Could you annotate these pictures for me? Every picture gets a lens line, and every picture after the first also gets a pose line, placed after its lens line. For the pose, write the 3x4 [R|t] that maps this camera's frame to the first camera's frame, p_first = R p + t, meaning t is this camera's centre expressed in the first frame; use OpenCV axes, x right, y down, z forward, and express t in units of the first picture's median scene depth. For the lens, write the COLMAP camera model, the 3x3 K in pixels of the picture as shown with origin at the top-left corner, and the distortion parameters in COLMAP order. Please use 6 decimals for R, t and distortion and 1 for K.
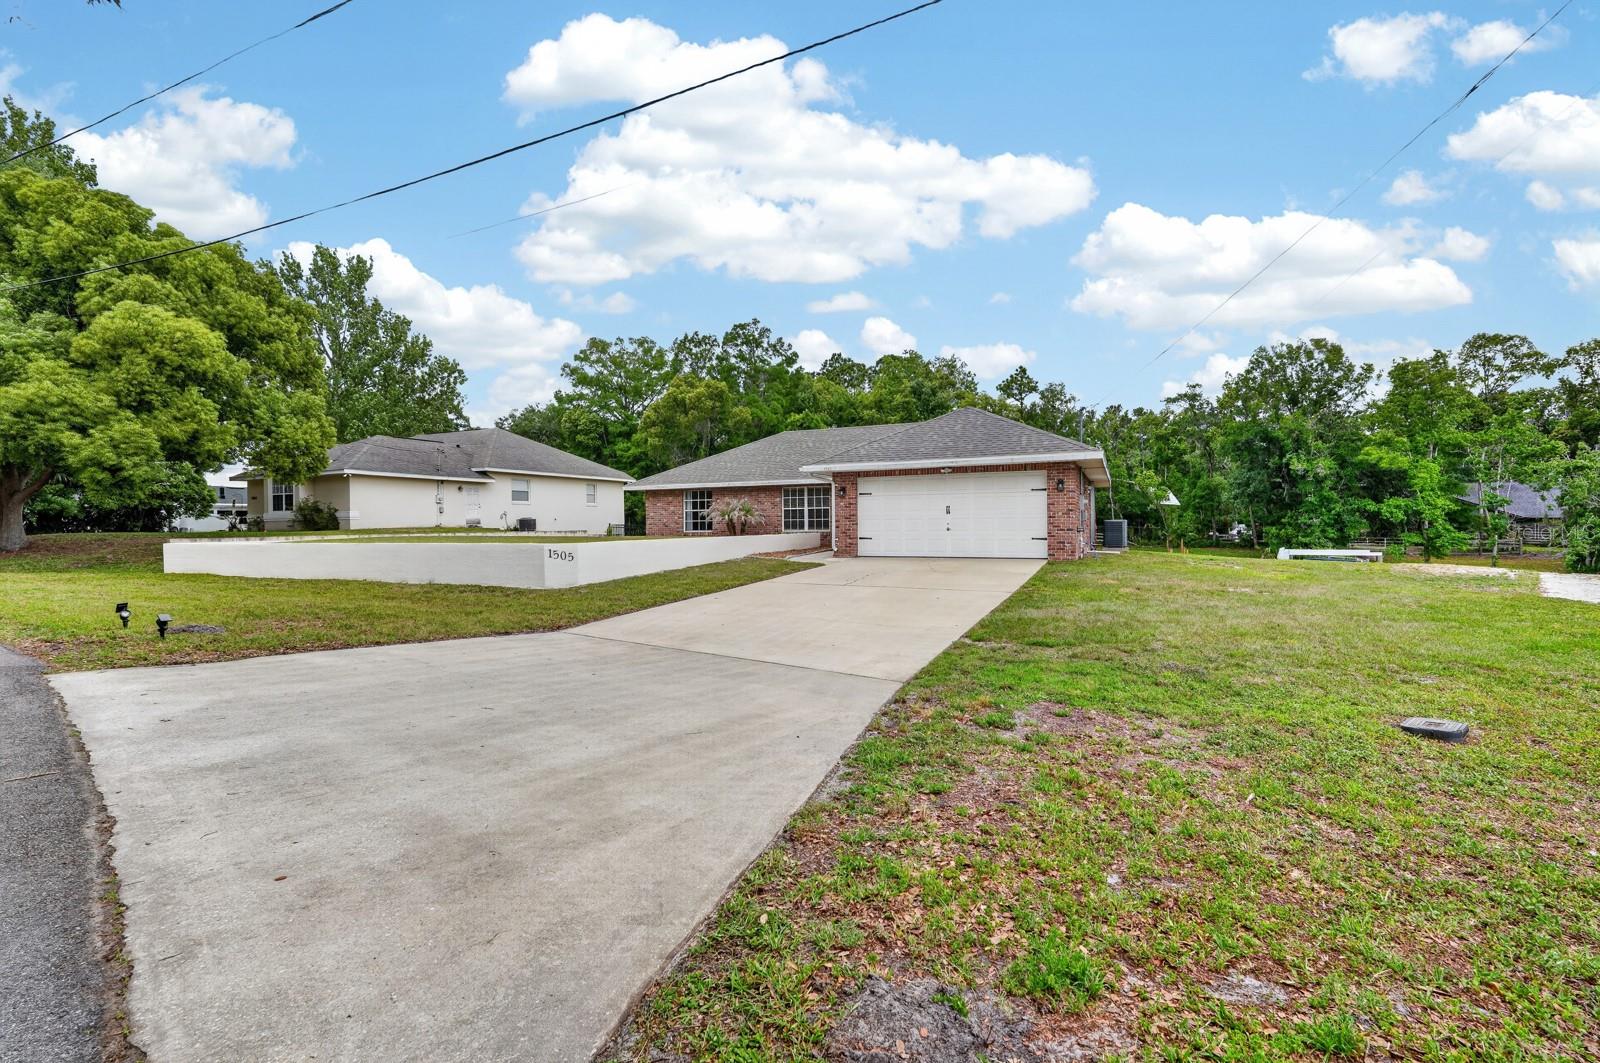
lens RADIAL K [[706.6, 0, 791.2], [0, 706.6, 532.2], [0, 0, 1]] dist [-0.003227, 0.000179]
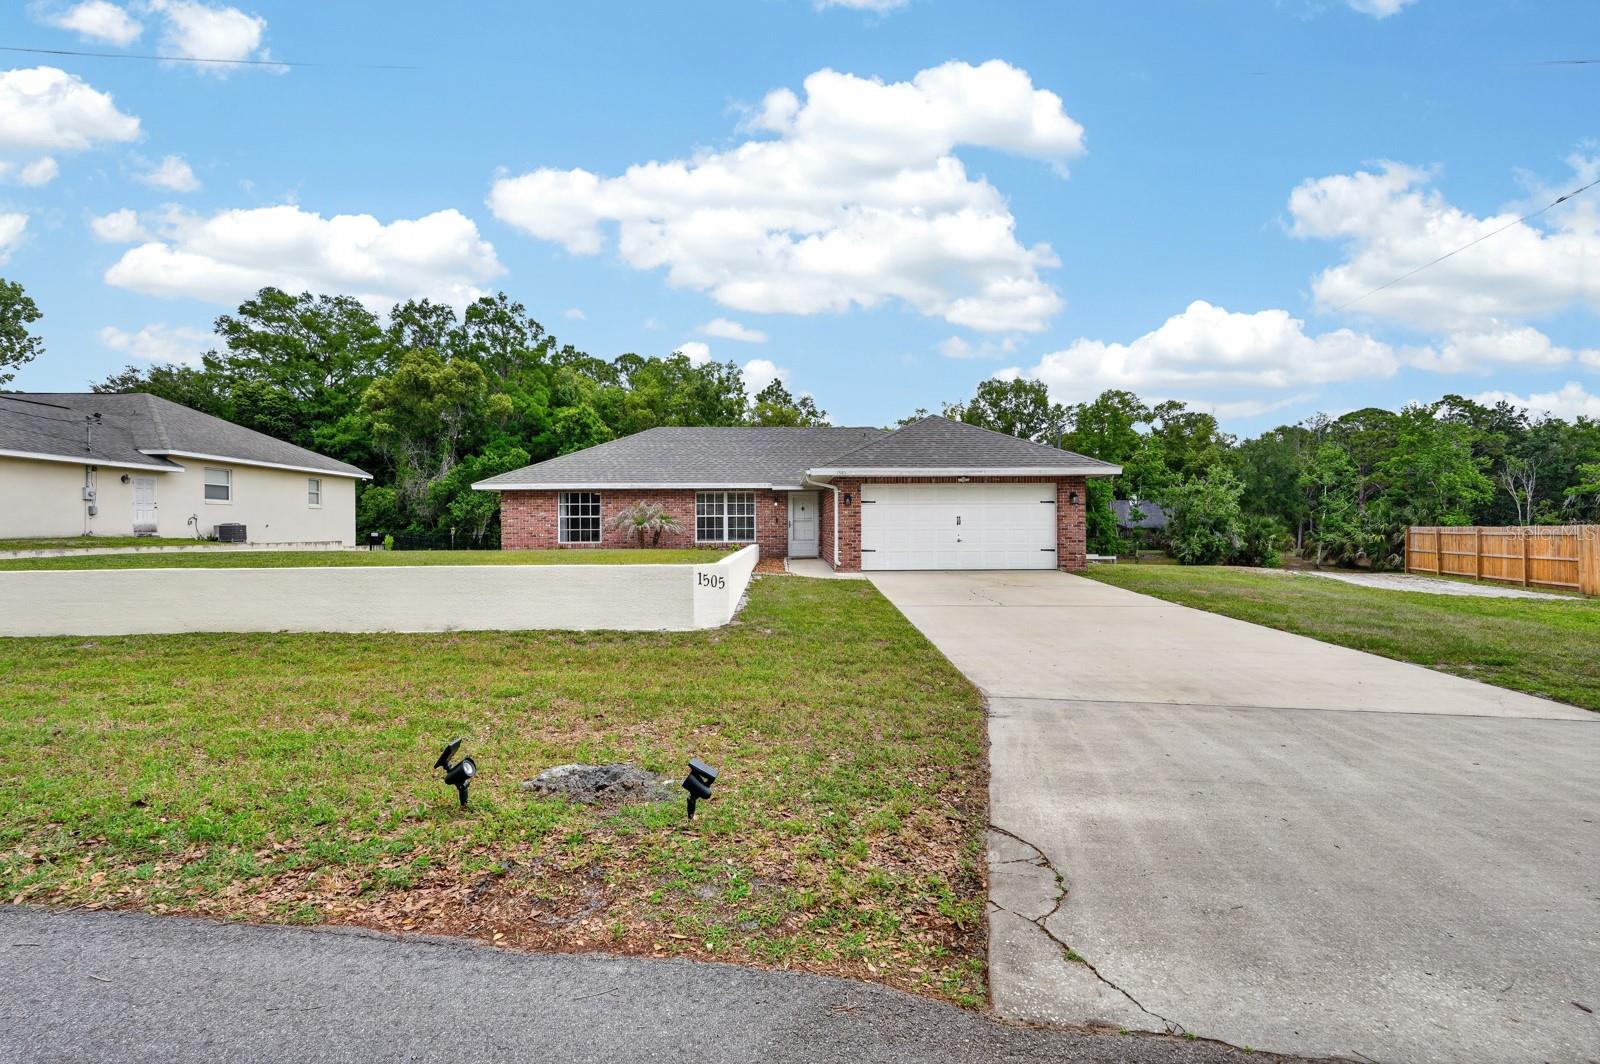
lens RADIAL K [[706.6, 0, 791.2], [0, 706.6, 532.7], [0, 0, 1]] dist [-0.003227, 0.000179]
pose [[0.893064, 0.002398, 0.449923, -0.204637], [0.002236, 0.999950, -0.009768, -0.002959], [-0.449924, 0.009730, 0.893014, 0.119200]]
